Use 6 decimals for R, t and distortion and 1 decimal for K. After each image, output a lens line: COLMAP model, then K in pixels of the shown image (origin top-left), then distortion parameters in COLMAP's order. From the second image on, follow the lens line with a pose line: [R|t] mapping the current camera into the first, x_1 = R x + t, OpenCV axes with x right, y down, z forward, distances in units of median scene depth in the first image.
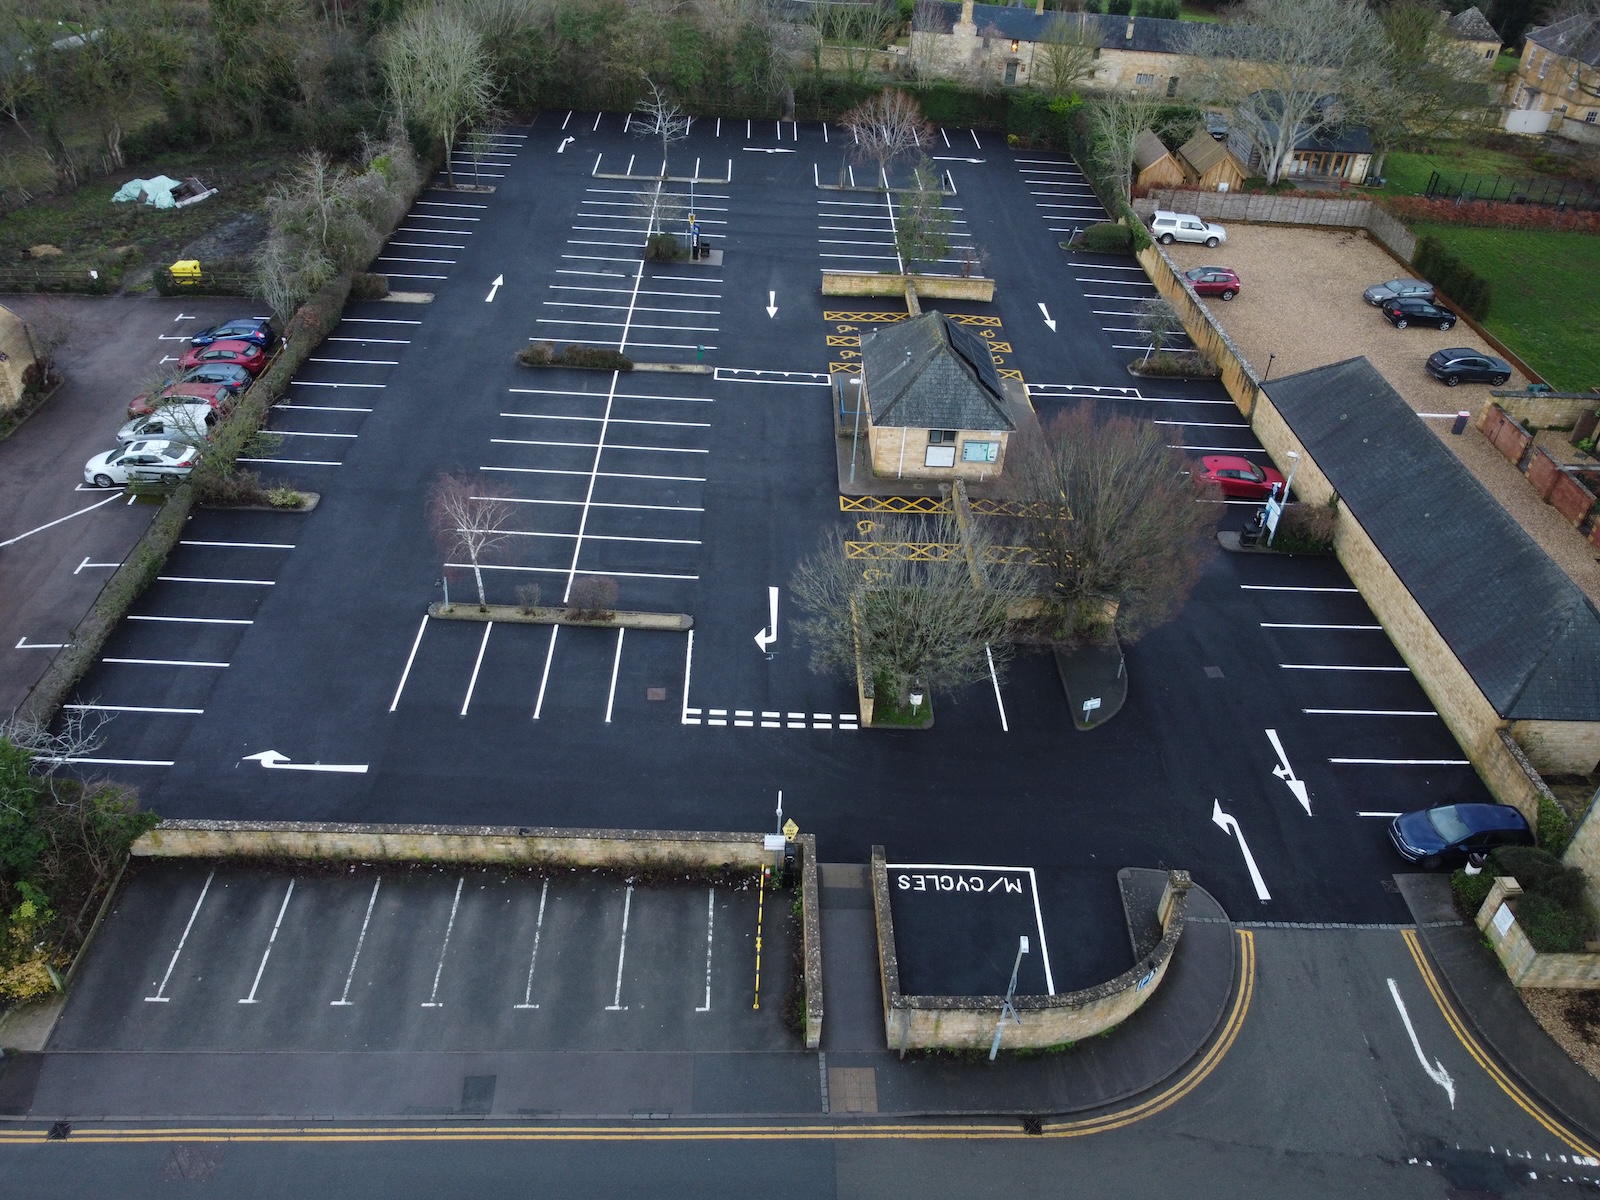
lens RADIAL K [[1236.7, 0, 800.0], [0, 1236.7, 600.0], [0, 0, 1]] dist [-0.007618, -0.001031]
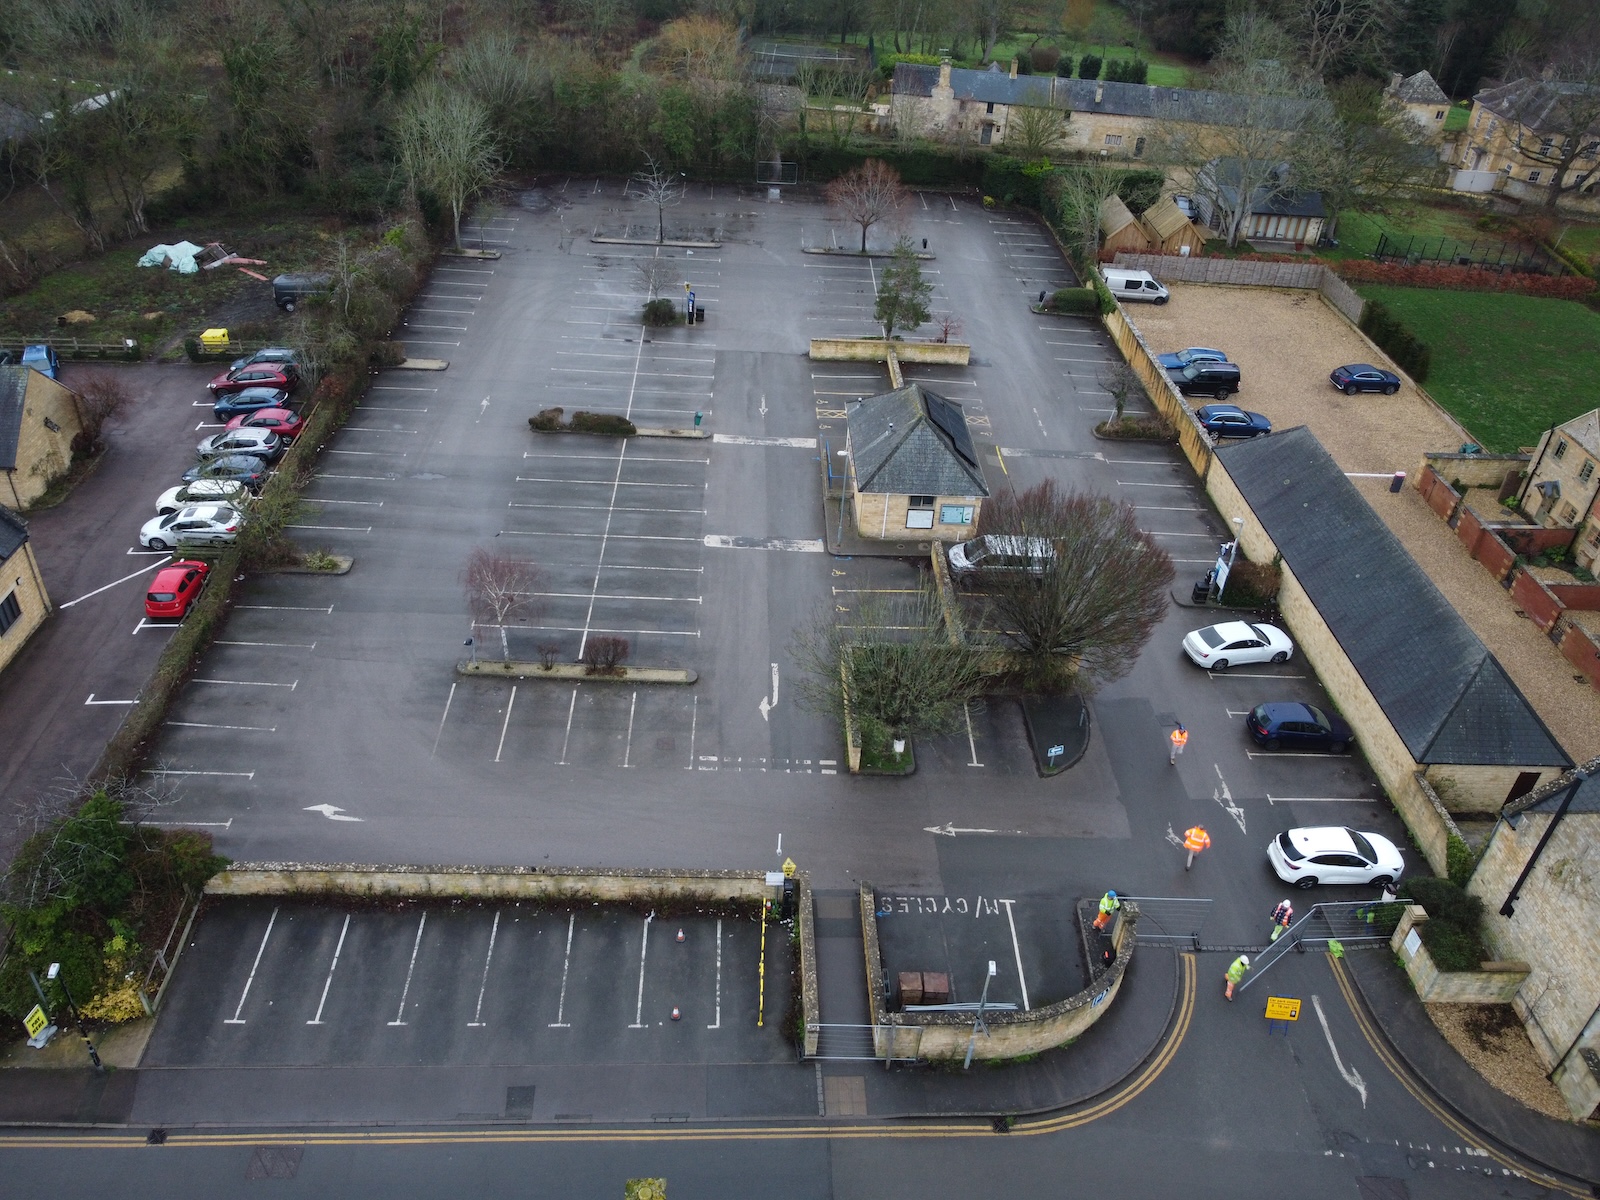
lens RADIAL K [[1236.7, 0, 800.0], [0, 1236.7, 600.0], [0, 0, 1]] dist [-0.007618, -0.001031]
pose [[0.999899, -0.002968, 0.013864, -0.008625], [0.003192, 0.999864, -0.016188, -0.028755], [-0.013814, 0.016230, 0.999773, -0.096762]]
